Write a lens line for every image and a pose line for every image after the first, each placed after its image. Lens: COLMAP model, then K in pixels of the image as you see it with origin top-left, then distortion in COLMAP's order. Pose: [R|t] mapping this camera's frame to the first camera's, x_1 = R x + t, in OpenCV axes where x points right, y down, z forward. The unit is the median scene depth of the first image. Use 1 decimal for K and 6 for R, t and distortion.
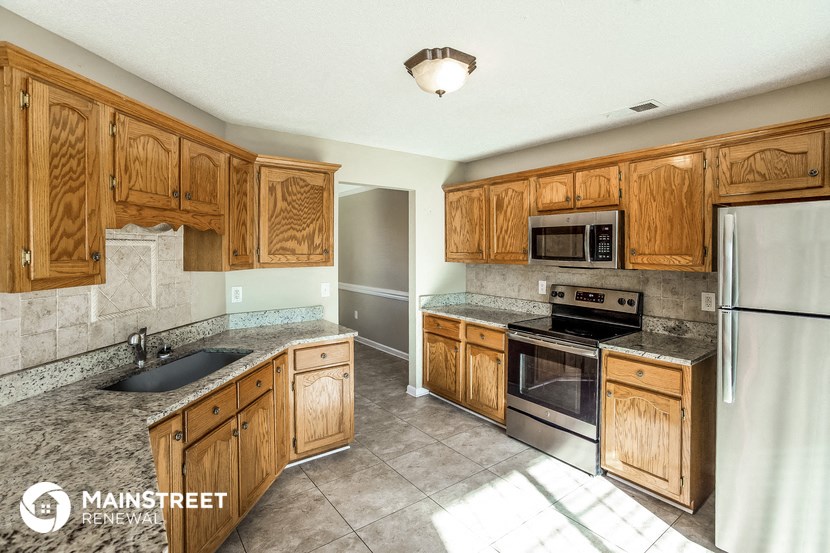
lens RADIAL K [[401.7, 0, 408.7], [0, 401.7, 258.5], [0, 0, 1]] dist [-0.061787, 0.031366]
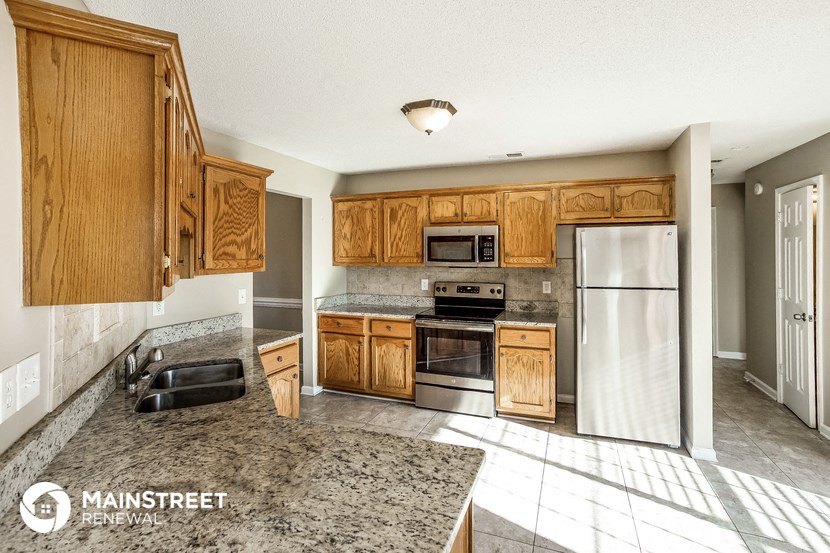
lens RADIAL K [[408.0, 0, 408.0], [0, 408.0, 261.4], [0, 0, 1]] dist [-0.038199, 0.033820]
pose [[0.848718, -0.013283, 0.528679, -0.474039], [0.017251, 0.999848, -0.002572, 0.003718], [-0.528565, 0.011303, 0.848818, -0.053115]]
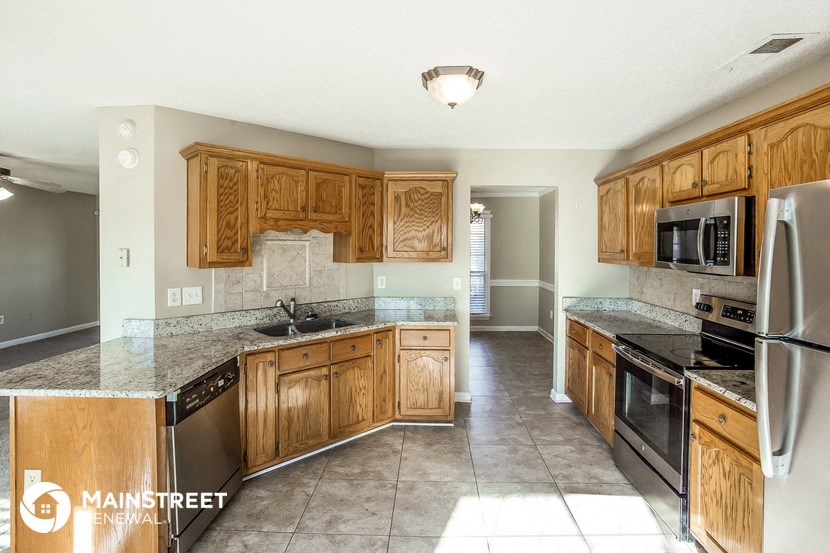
lens RADIAL K [[401.7, 0, 408.7], [0, 401.7, 258.5], [0, 0, 1]] dist [-0.061787, 0.031366]
pose [[0.780108, 0.023210, -0.625214, 0.474449], [-0.020282, 0.999725, 0.011807, -0.002965], [0.625316, 0.003469, 0.780364, 0.051687]]
